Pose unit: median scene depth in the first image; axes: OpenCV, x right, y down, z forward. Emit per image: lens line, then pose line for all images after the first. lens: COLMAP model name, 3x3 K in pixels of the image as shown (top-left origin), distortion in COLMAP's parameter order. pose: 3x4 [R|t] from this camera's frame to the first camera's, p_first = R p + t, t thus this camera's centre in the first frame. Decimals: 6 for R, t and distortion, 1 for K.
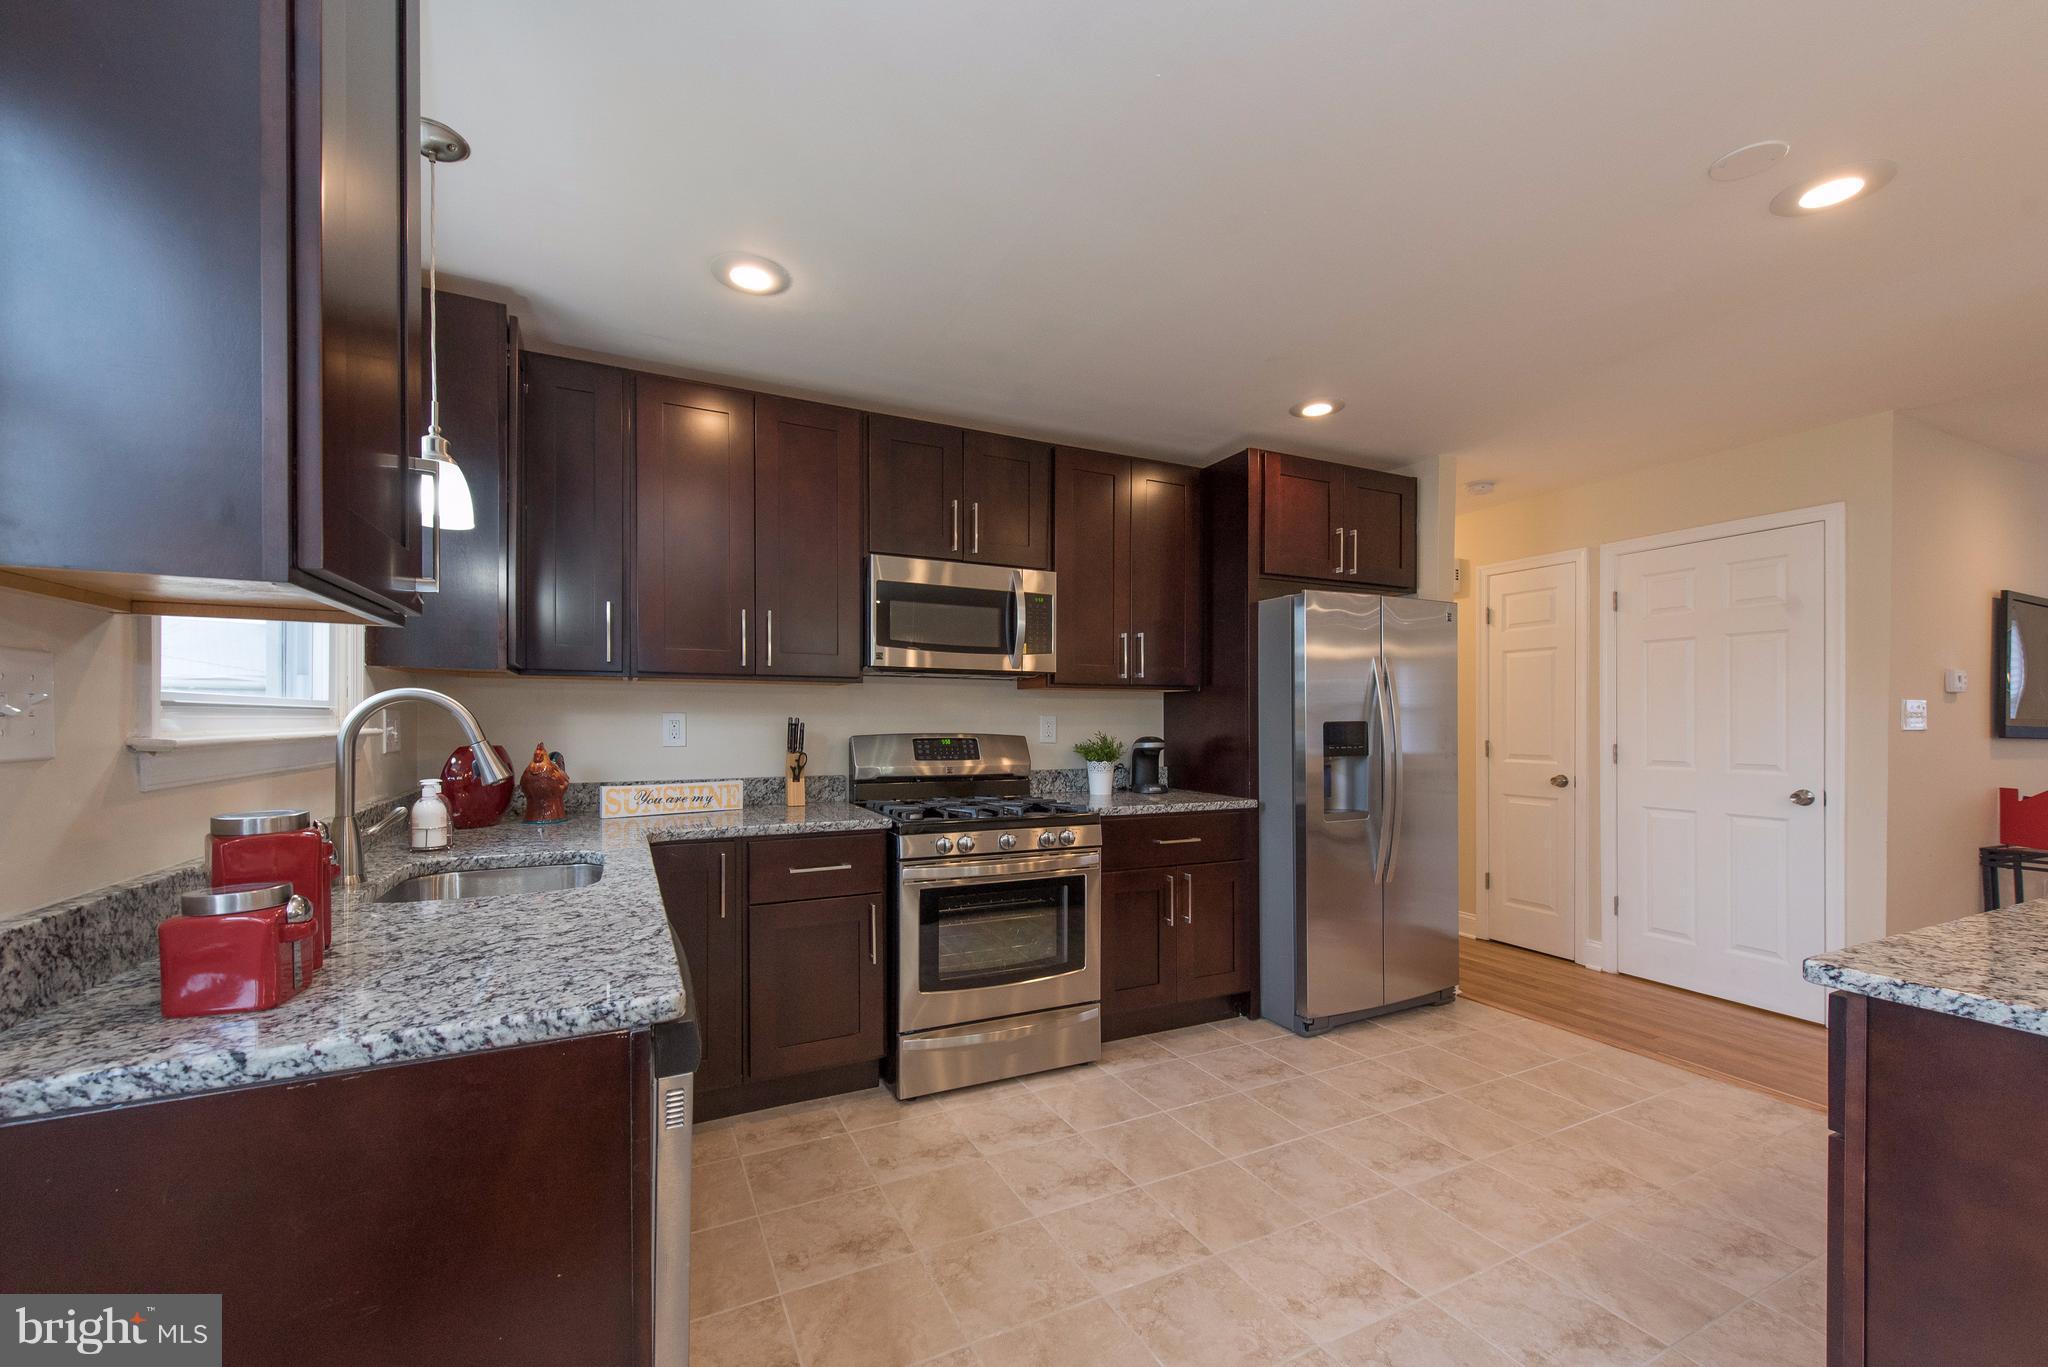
lens RADIAL K [[810.0, 0, 1012.8], [0, 810.0, 724.4], [0, 0, 1]] dist [0.008613, -0.002397]
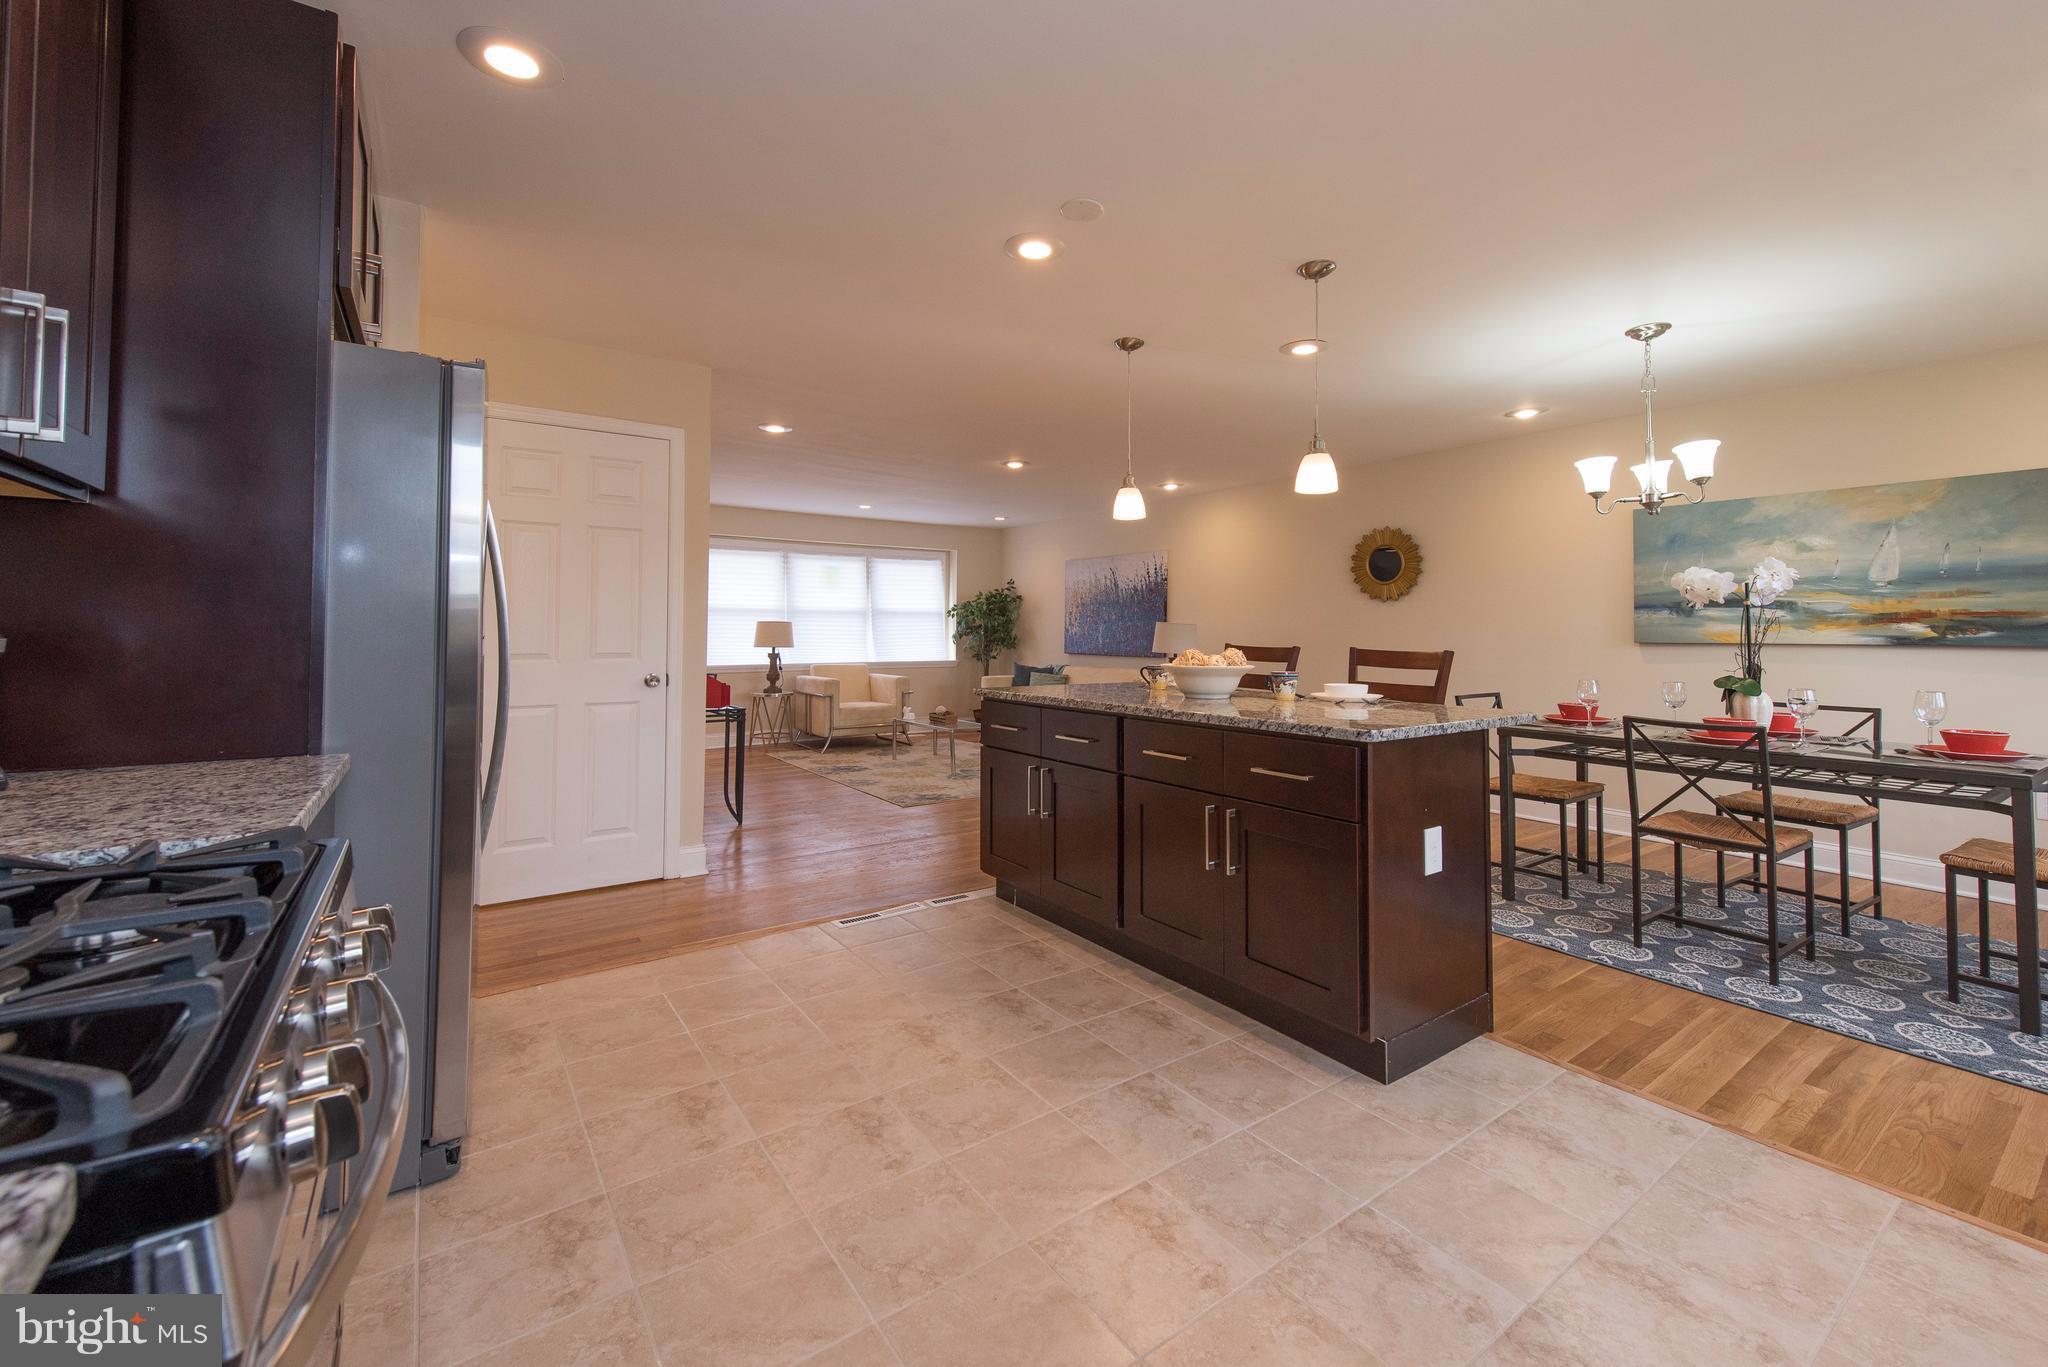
lens RADIAL K [[822.8, 0, 1024.1], [0, 822.8, 616.5], [0, 0, 1]] dist [0.008715, -0.002246]
pose [[-0.168012, 0.018307, 0.985615, -0.254694], [-0.002533, 0.999816, -0.019002, 0.023195], [-0.985782, -0.005689, -0.167935, 0.723140]]
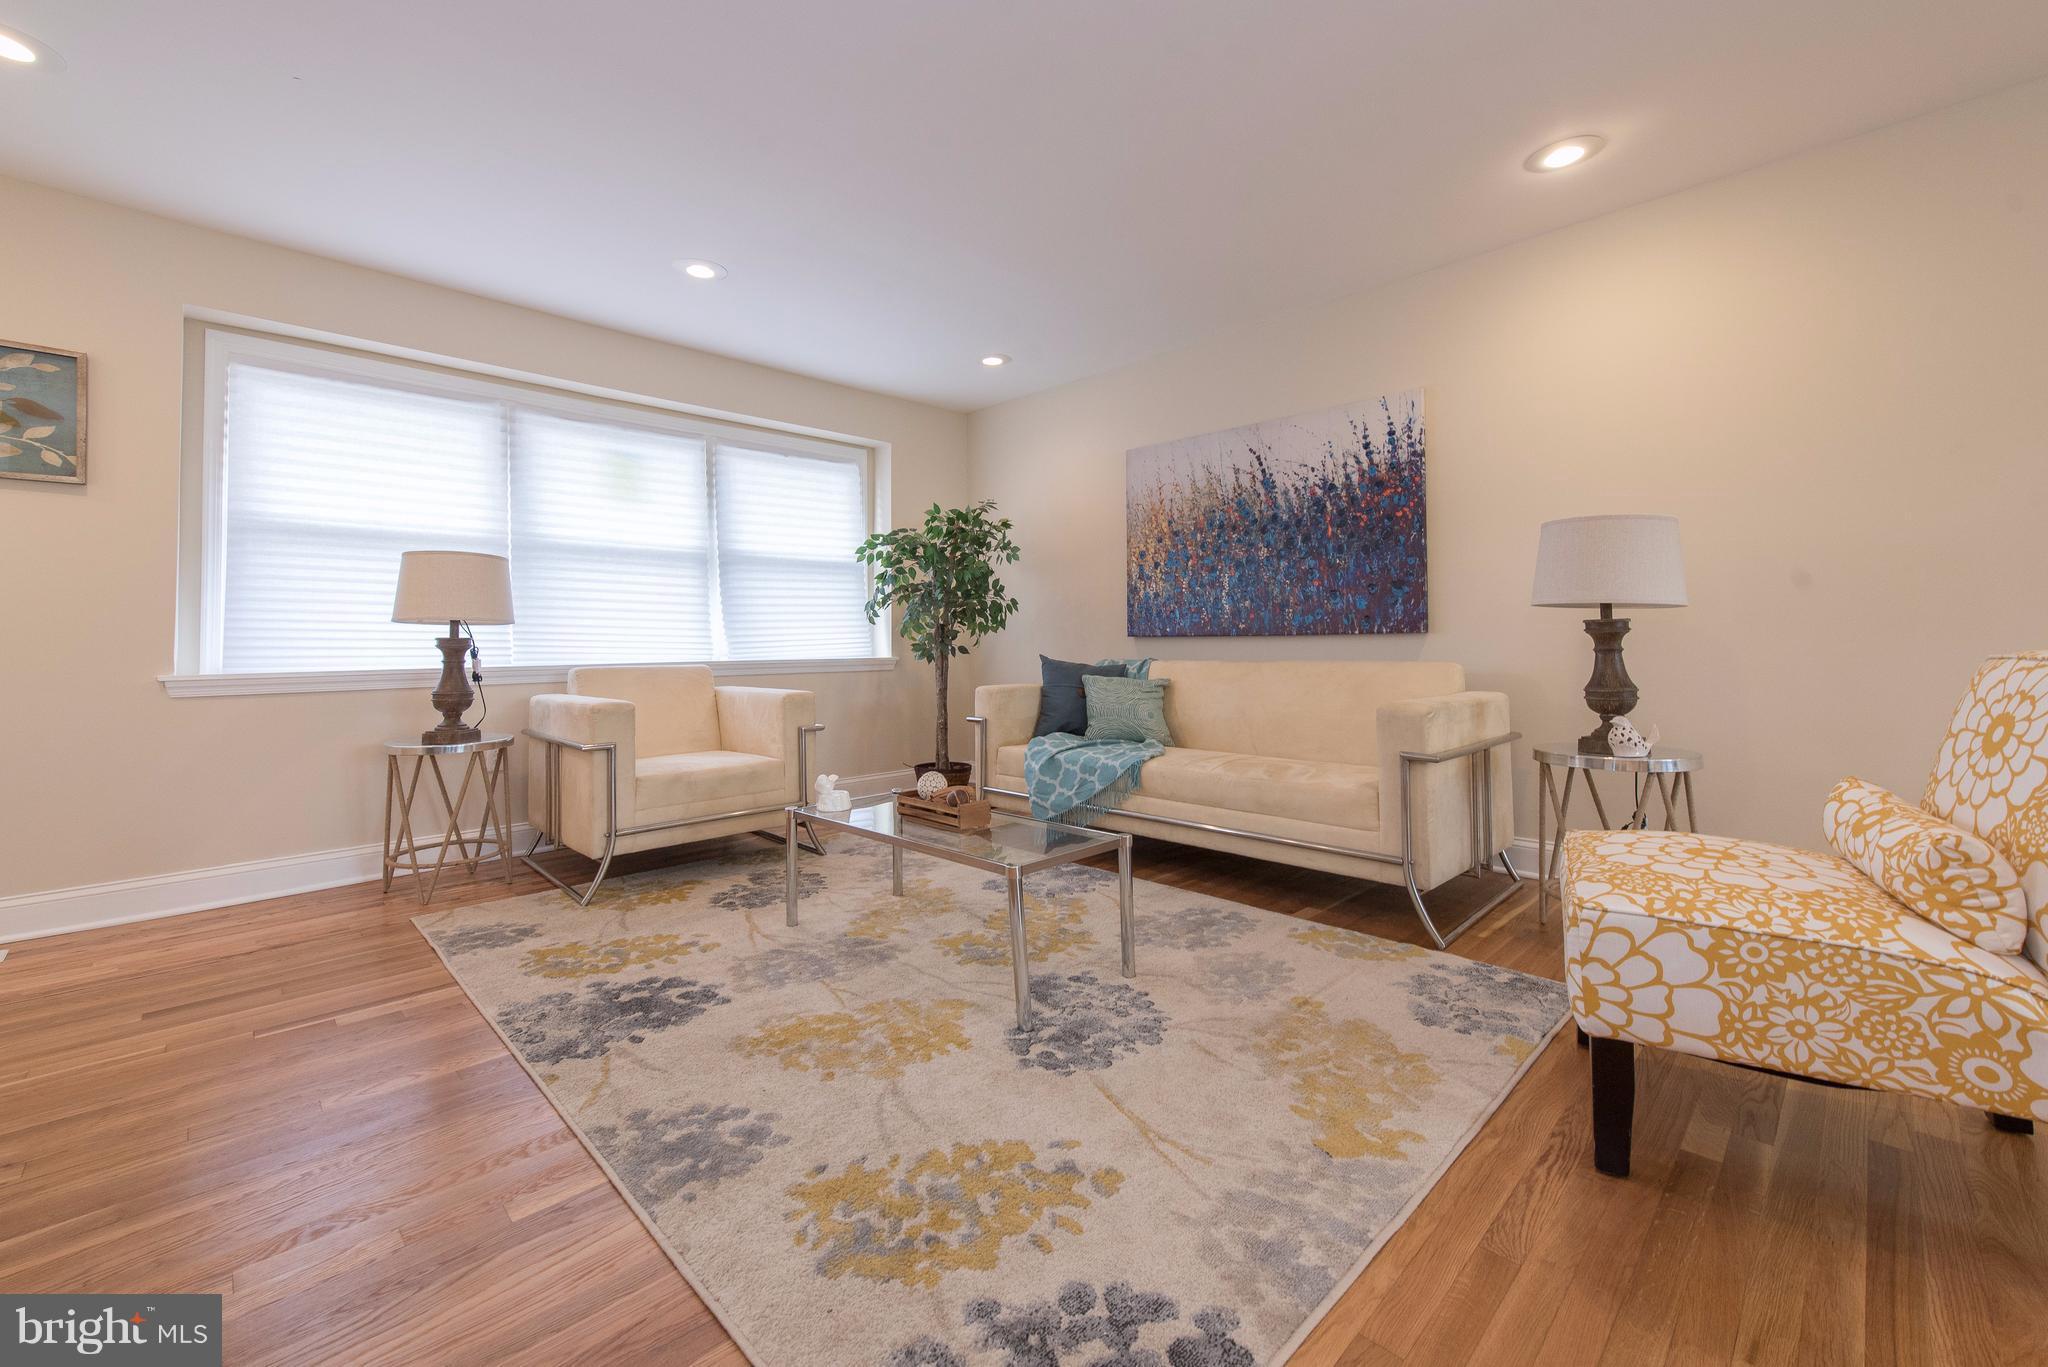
lens RADIAL K [[810.0, 0, 1011.0], [0, 810.0, 628.9], [0, 0, 1]] dist [0.008613, -0.002397]
pose [[-0.328402, 0.020976, 0.944305, 1.291185], [0.011733, 0.999767, -0.018128, 0.106317], [-0.944465, 0.005127, -0.328572, 0.751546]]
